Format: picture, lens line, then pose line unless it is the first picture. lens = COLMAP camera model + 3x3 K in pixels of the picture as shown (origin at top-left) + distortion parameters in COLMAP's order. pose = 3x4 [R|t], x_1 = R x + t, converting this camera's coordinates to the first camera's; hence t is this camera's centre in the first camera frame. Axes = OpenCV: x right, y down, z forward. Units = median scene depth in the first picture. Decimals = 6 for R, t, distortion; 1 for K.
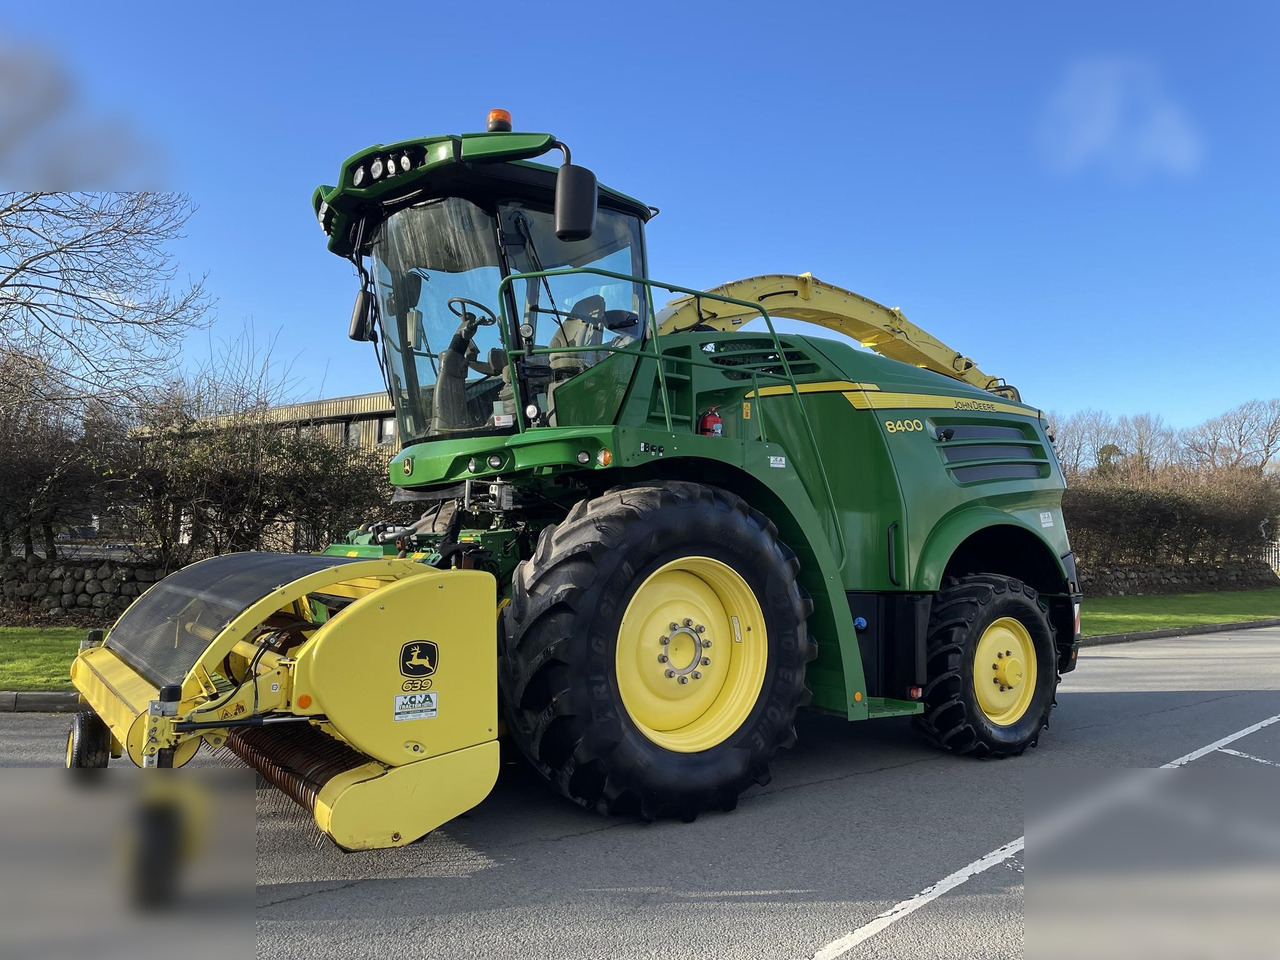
lens RADIAL K [[809.2, 0, 630.3], [0, 809.2, 505.1], [0, 0, 1]] dist [0.084770, -0.087009]
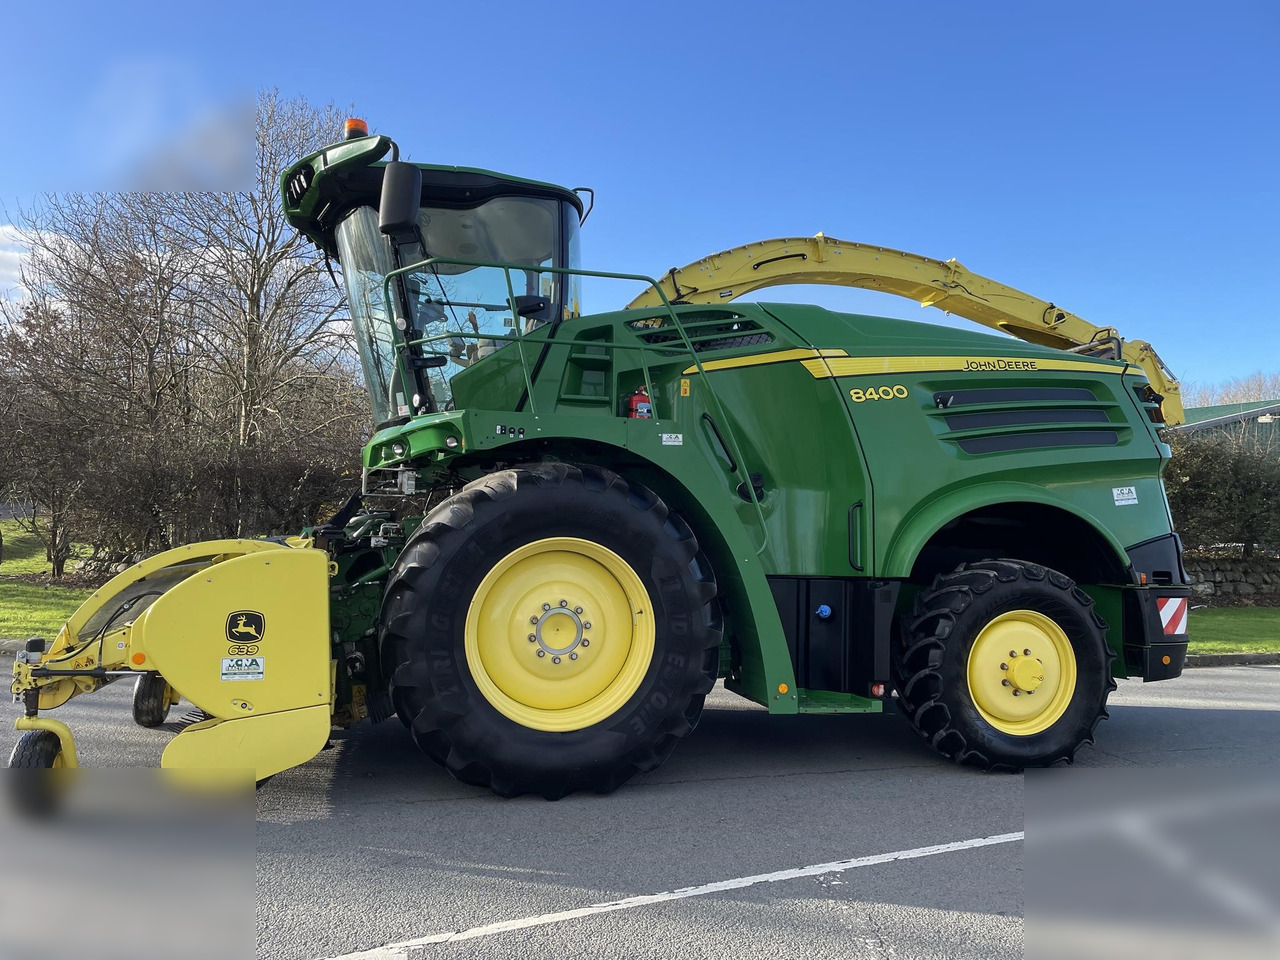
lens RADIAL K [[809.2, 0, 630.3], [0, 809.2, 505.1], [0, 0, 1]] dist [0.084770, -0.087009]
pose [[0.947295, -0.014577, -0.320030, 0.460199], [0.018494, 0.999787, 0.009206, 0.015656], [0.319827, -0.014640, 0.947363, 0.077973]]
